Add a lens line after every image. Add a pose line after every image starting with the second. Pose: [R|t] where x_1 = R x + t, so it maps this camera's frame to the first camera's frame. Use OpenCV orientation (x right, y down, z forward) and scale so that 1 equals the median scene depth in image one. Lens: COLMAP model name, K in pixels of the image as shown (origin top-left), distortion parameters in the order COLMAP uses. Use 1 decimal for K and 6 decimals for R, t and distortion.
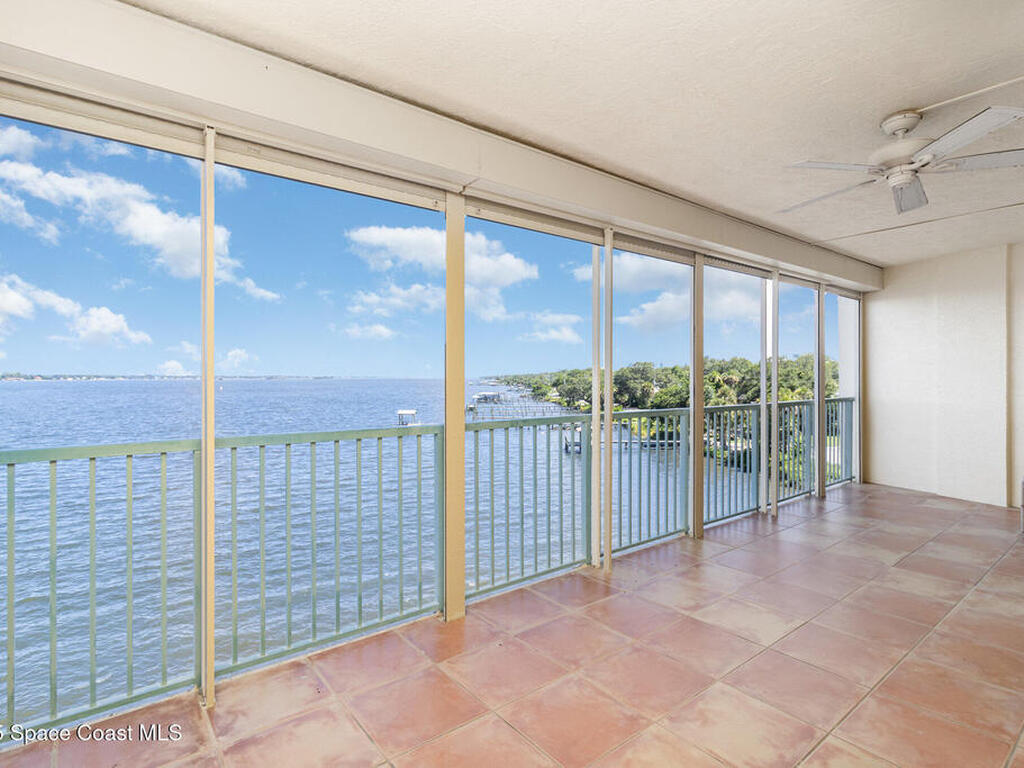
lens RADIAL K [[535.1, 0, 512.9], [0, 535.1, 380.8], [0, 0, 1]] dist [-0.003349, 0.000140]
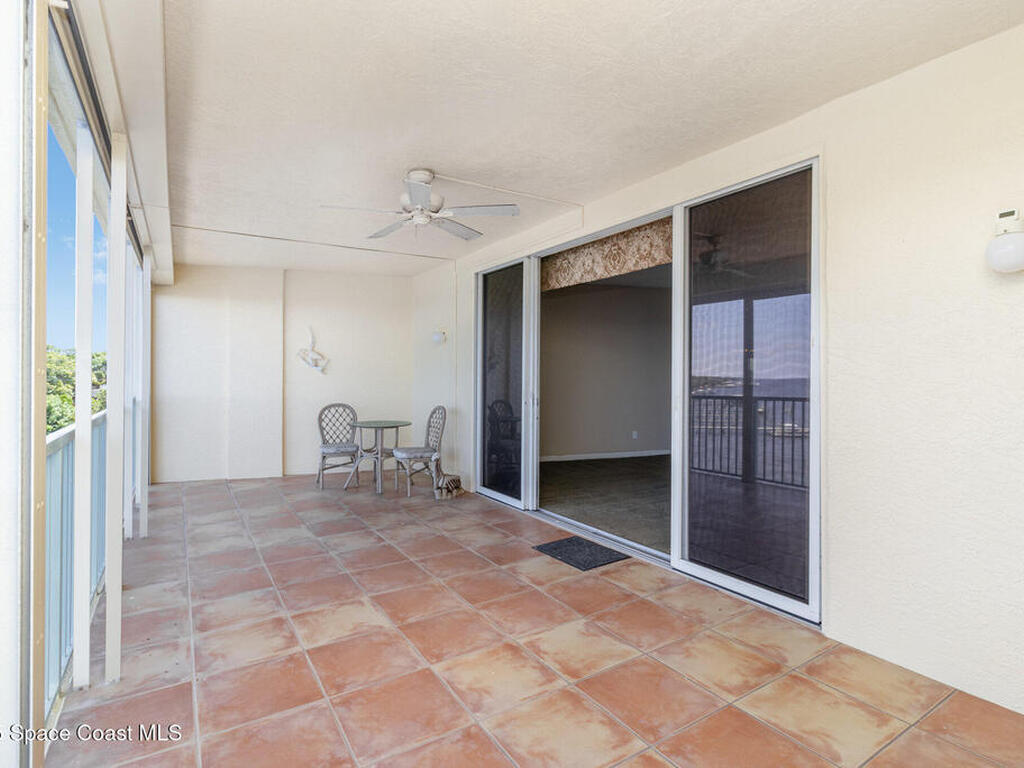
lens RADIAL K [[535.1, 0, 513.8], [0, 535.1, 378.4], [0, 0, 1]] dist [-0.003349, 0.000140]
pose [[0.101418, -0.007201, 0.994818, -0.553955], [0.007121, 0.999953, 0.006512, 0.001608], [-0.994818, 0.006423, 0.101464, 0.656331]]
